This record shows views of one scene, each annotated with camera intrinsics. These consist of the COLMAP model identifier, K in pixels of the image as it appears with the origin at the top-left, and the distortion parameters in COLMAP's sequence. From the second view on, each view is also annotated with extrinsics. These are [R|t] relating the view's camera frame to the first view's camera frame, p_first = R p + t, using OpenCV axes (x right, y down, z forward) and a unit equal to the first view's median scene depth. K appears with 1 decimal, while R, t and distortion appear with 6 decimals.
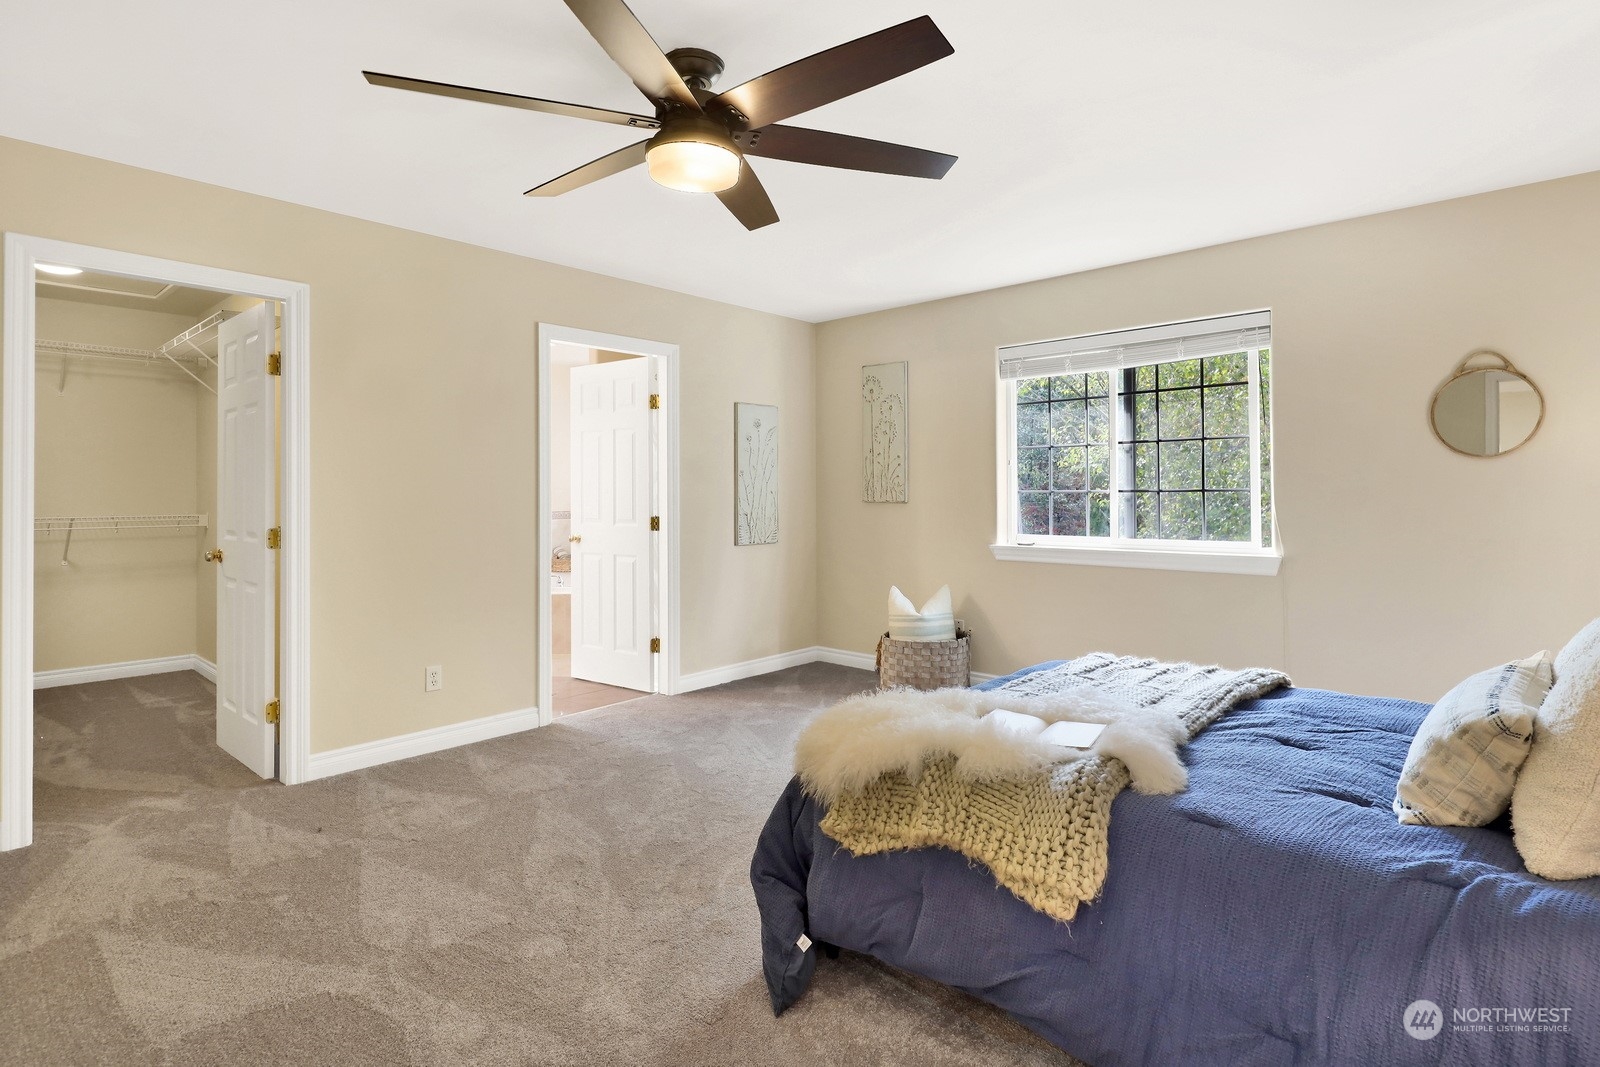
lens RADIAL K [[804.5, 0, 833.8], [0, 804.5, 476.7], [0, 0, 1]] dist [0.000265, -0.001899]
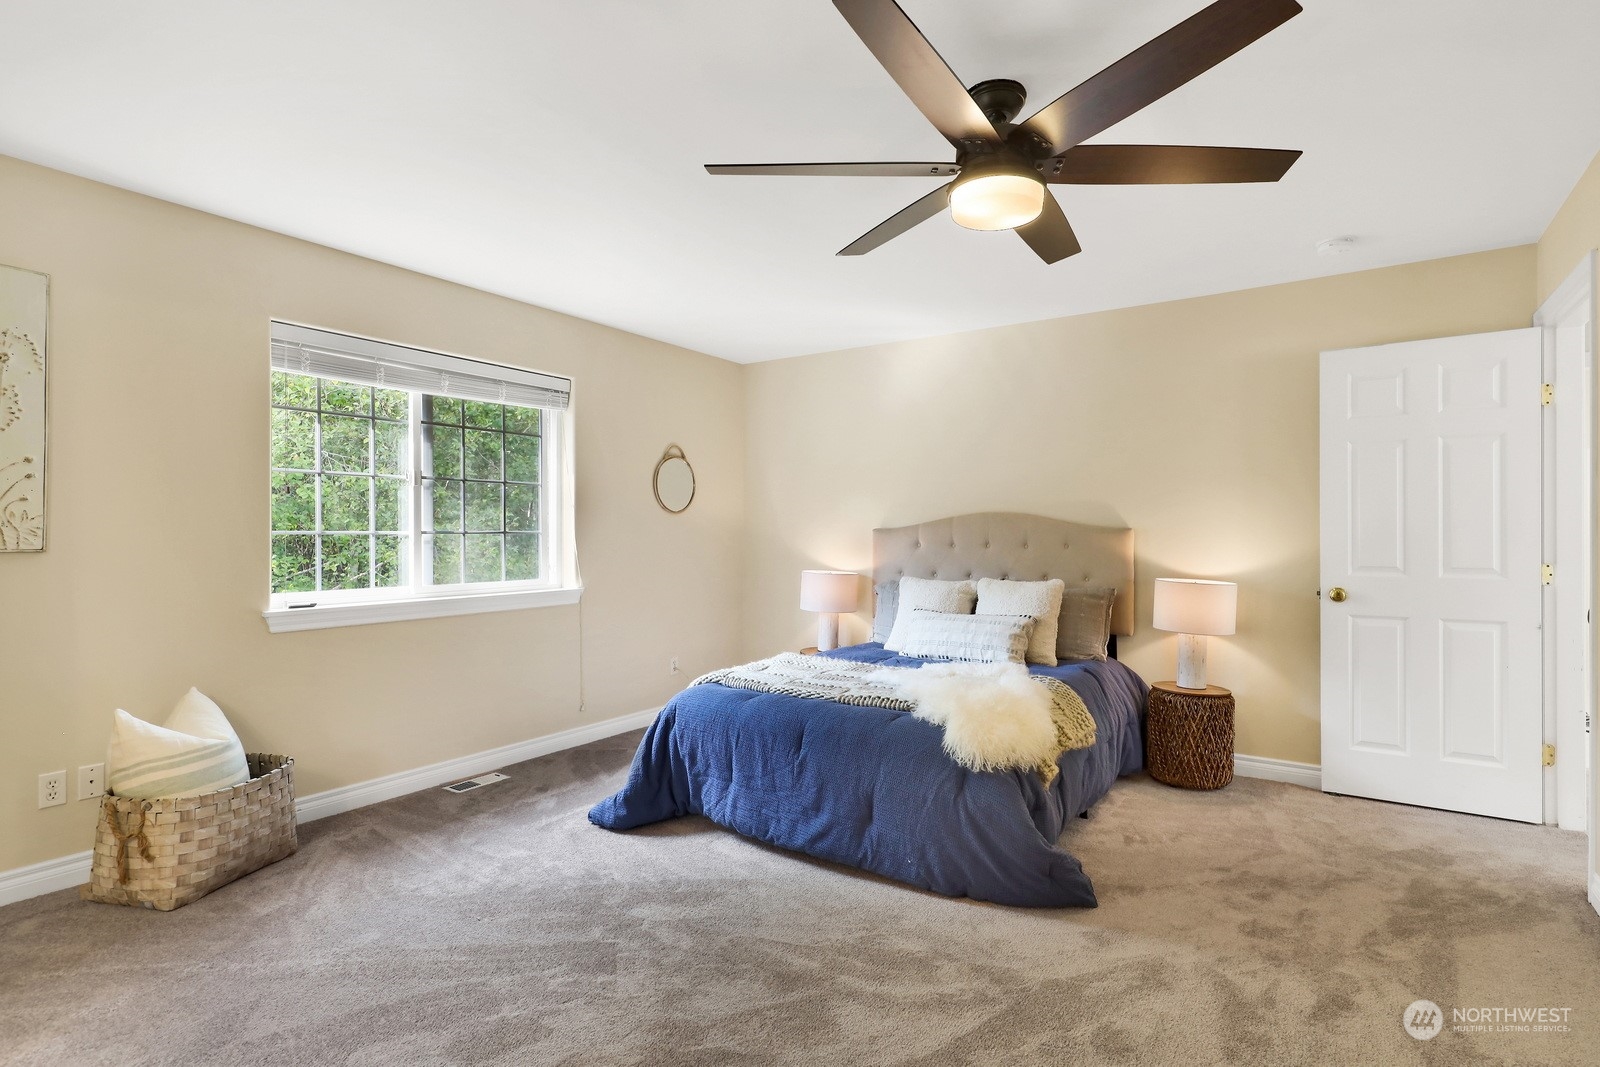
lens RADIAL K [[764.9, 0, 800.0], [0, 764.9, 533.5], [0, 0, 1]] dist [-0.000397, -0.000619]
pose [[-0.102549, 0.004485, 0.994718, -0.551328], [-0.023770, 0.999693, -0.006958, 0.015810], [-0.994444, -0.024358, -0.102410, 0.714735]]
